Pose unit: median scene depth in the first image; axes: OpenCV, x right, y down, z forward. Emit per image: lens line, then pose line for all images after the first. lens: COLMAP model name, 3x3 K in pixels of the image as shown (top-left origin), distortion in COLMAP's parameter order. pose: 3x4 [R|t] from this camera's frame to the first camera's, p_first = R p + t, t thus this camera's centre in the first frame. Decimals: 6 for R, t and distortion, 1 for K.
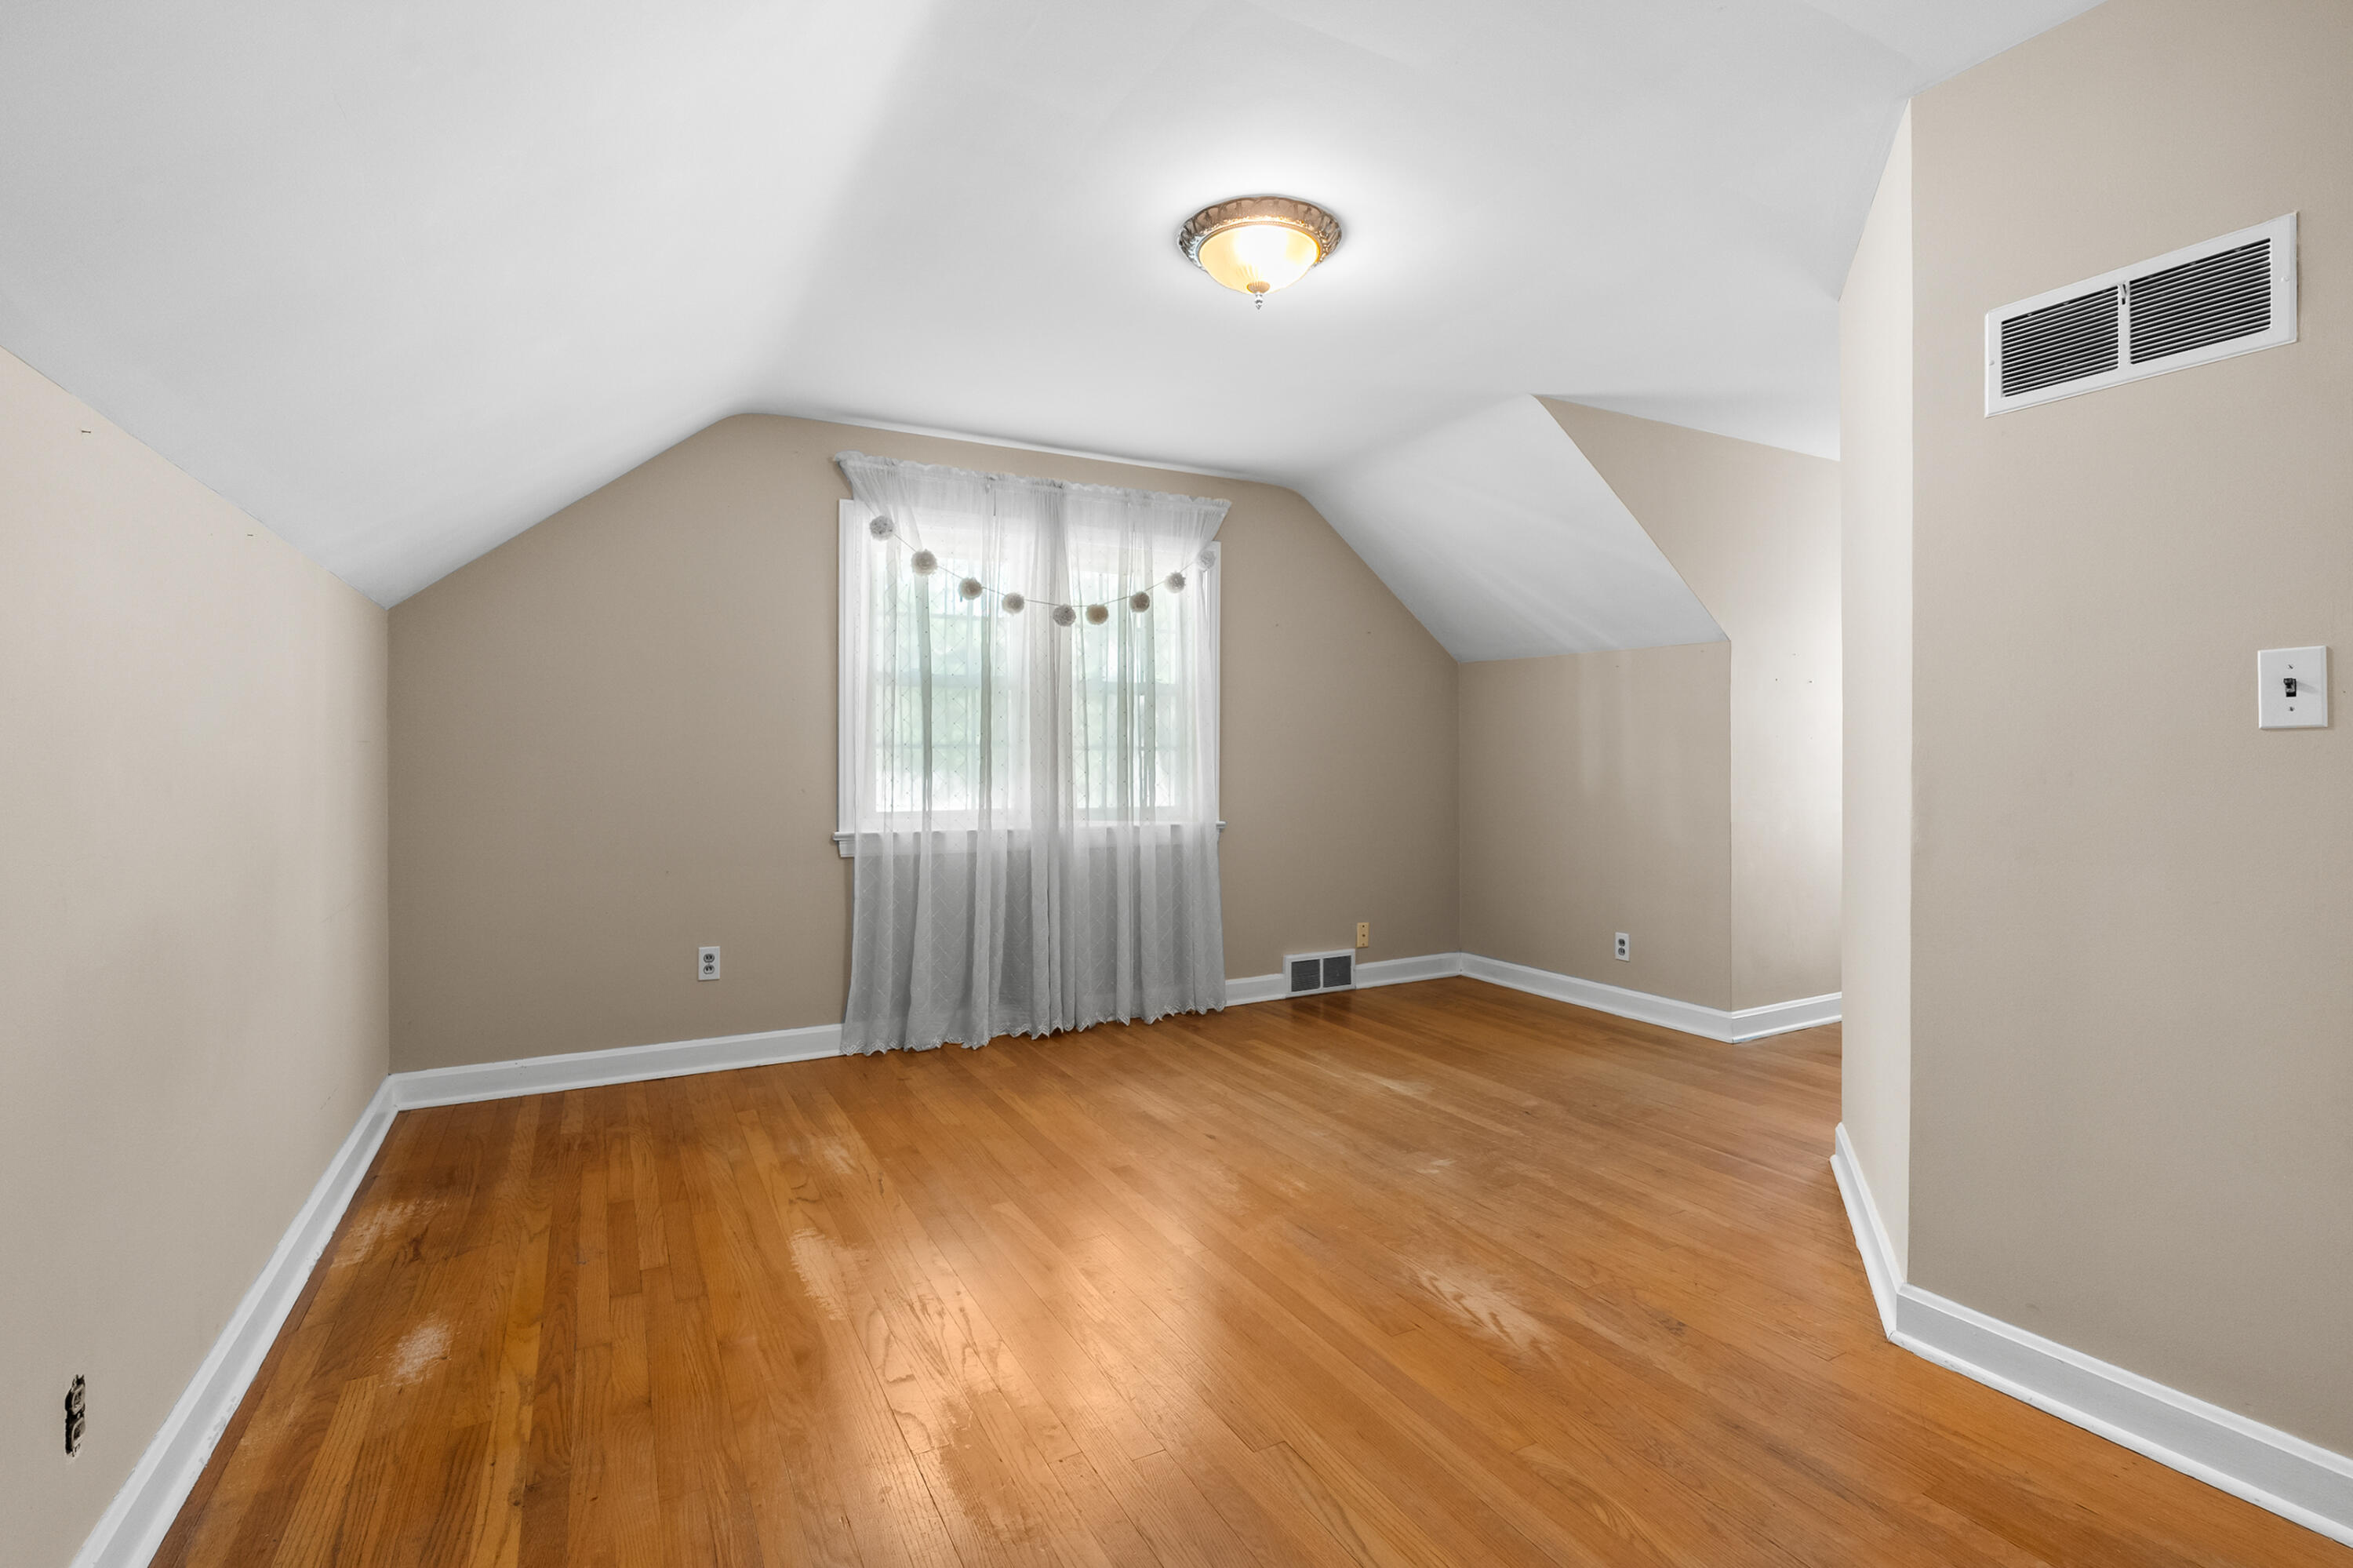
lens RADIAL K [[1075.9, 0, 1182.2], [0, 1075.9, 773.2], [0, 0, 1]] dist [-0.002398, 0.002399]
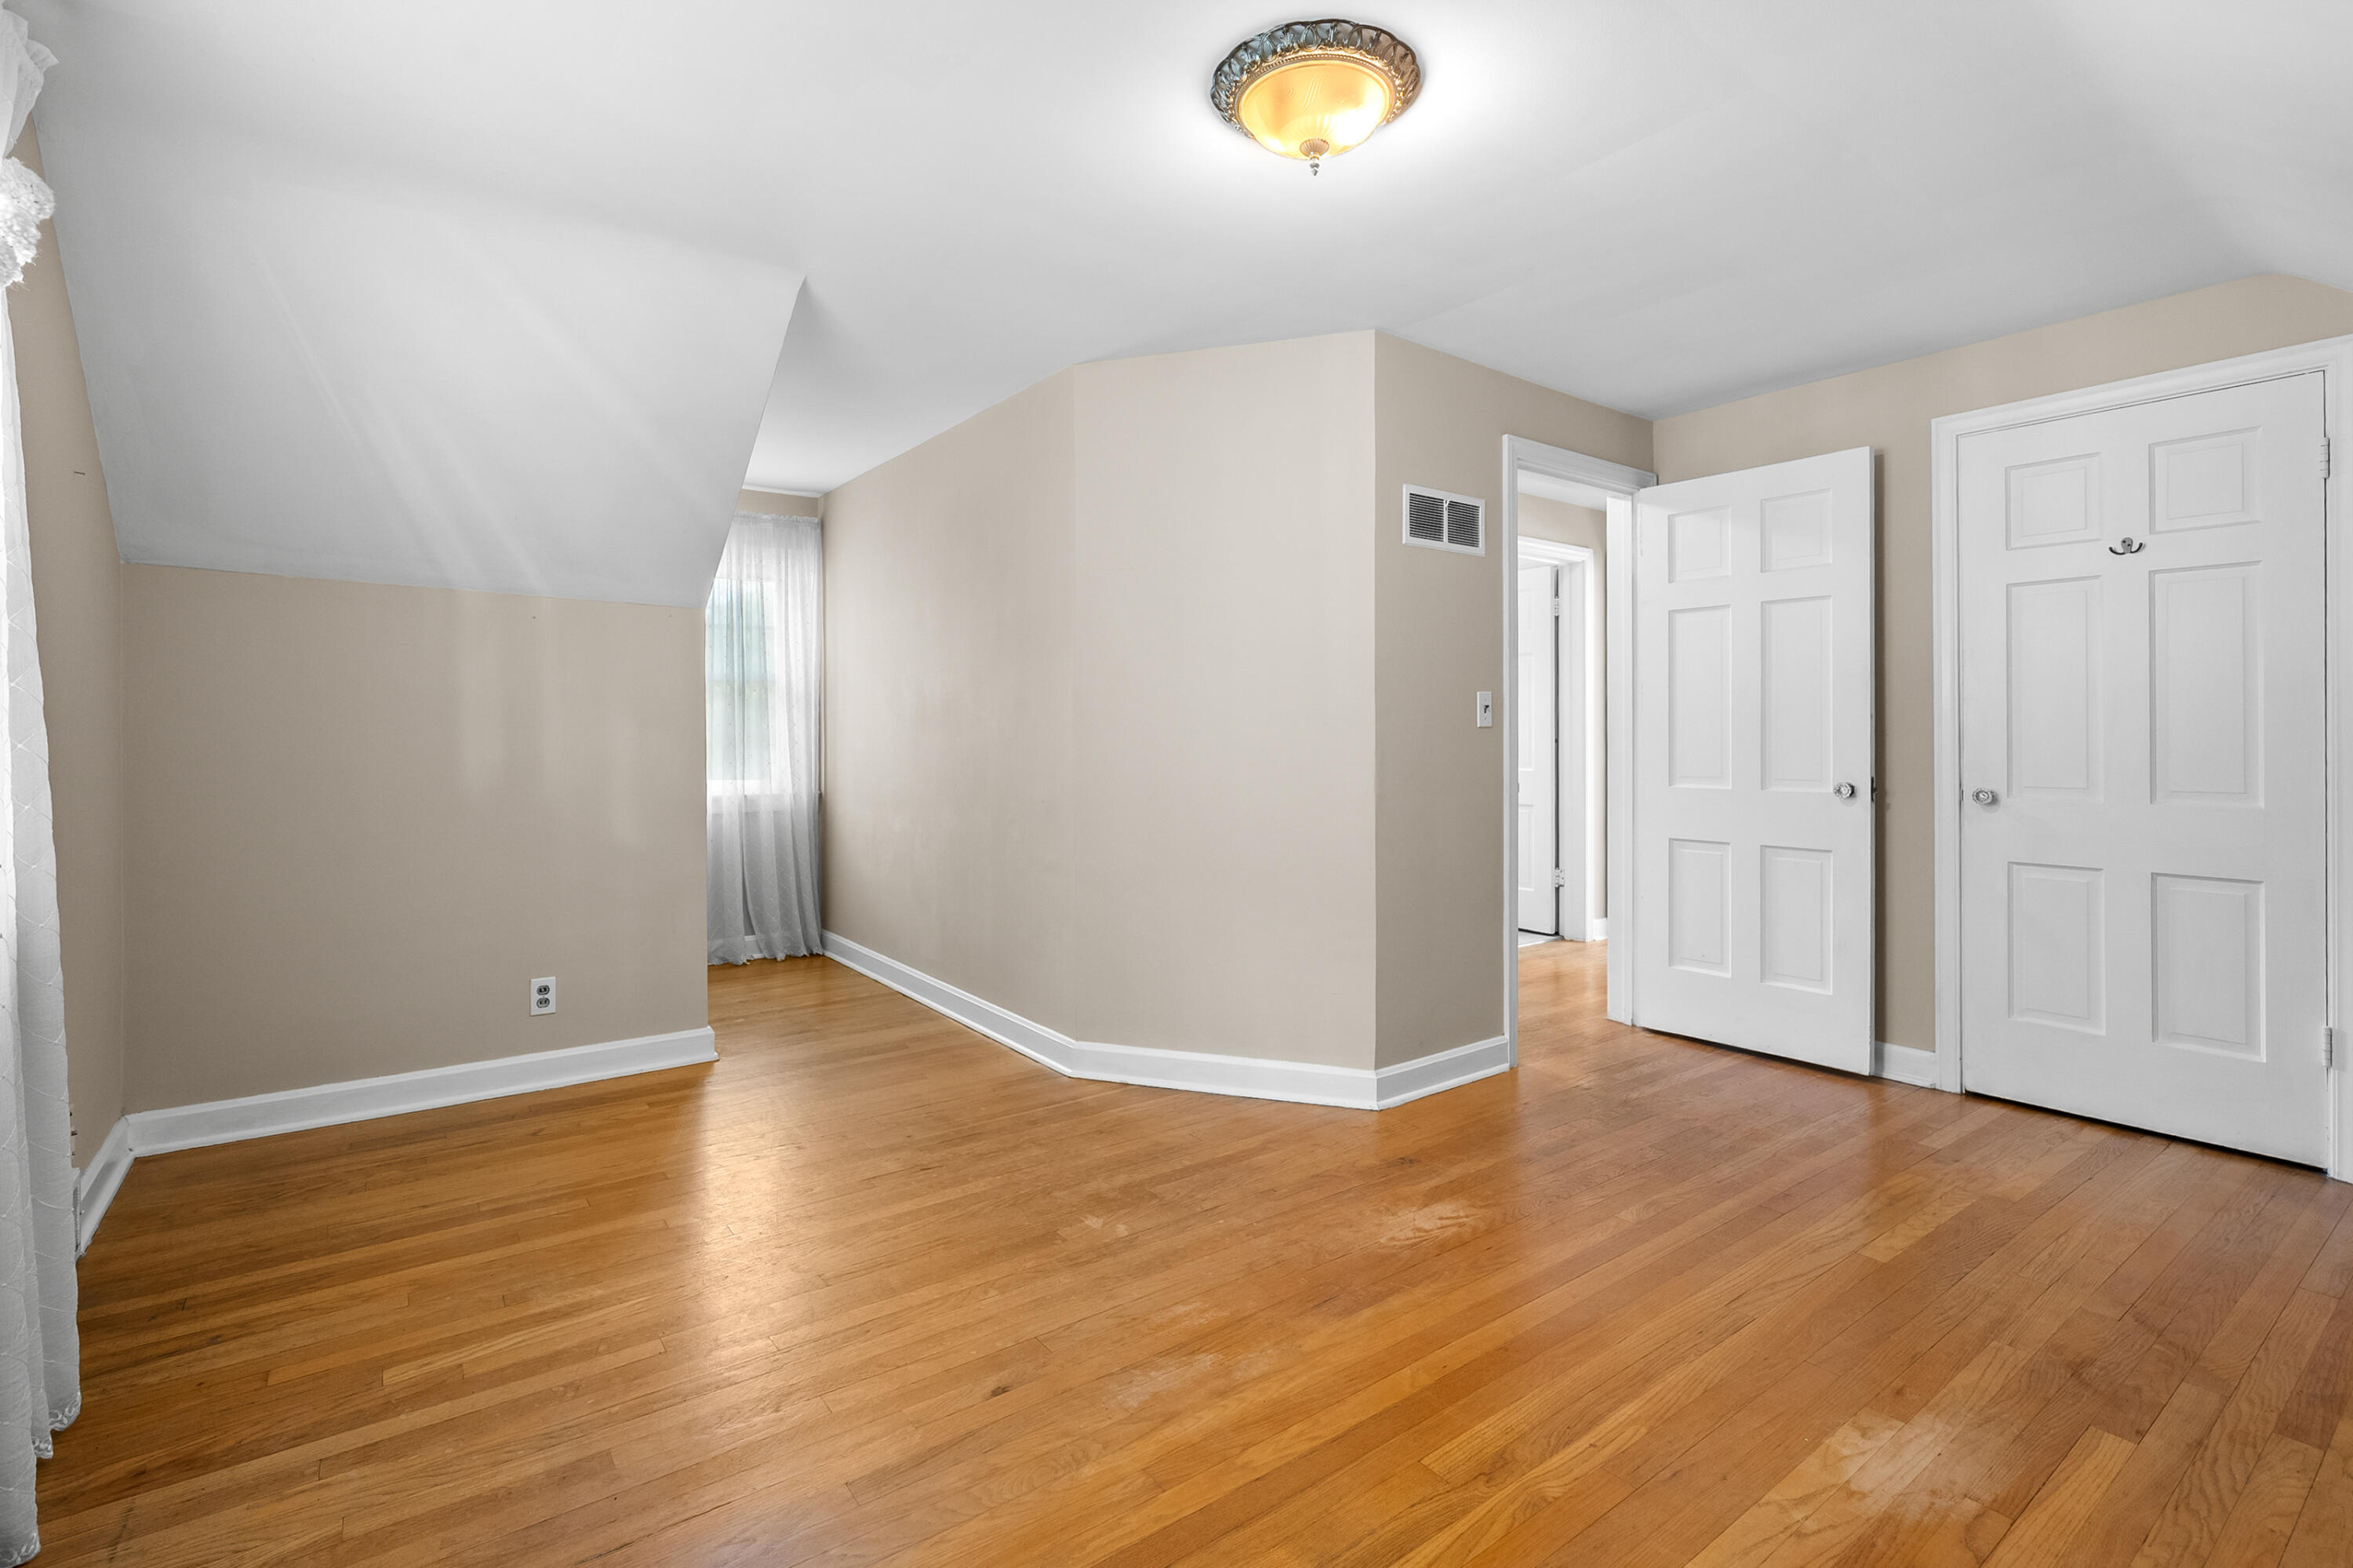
lens RADIAL K [[1075.9, 0, 1181.1], [0, 1075.9, 760.6], [0, 0, 1]] dist [-0.002398, 0.002399]
pose [[-0.136970, -0.023015, 0.990308, -0.617027], [0.013045, 0.999601, 0.025036, -0.022114], [-0.990489, 0.016348, -0.136615, 1.074055]]
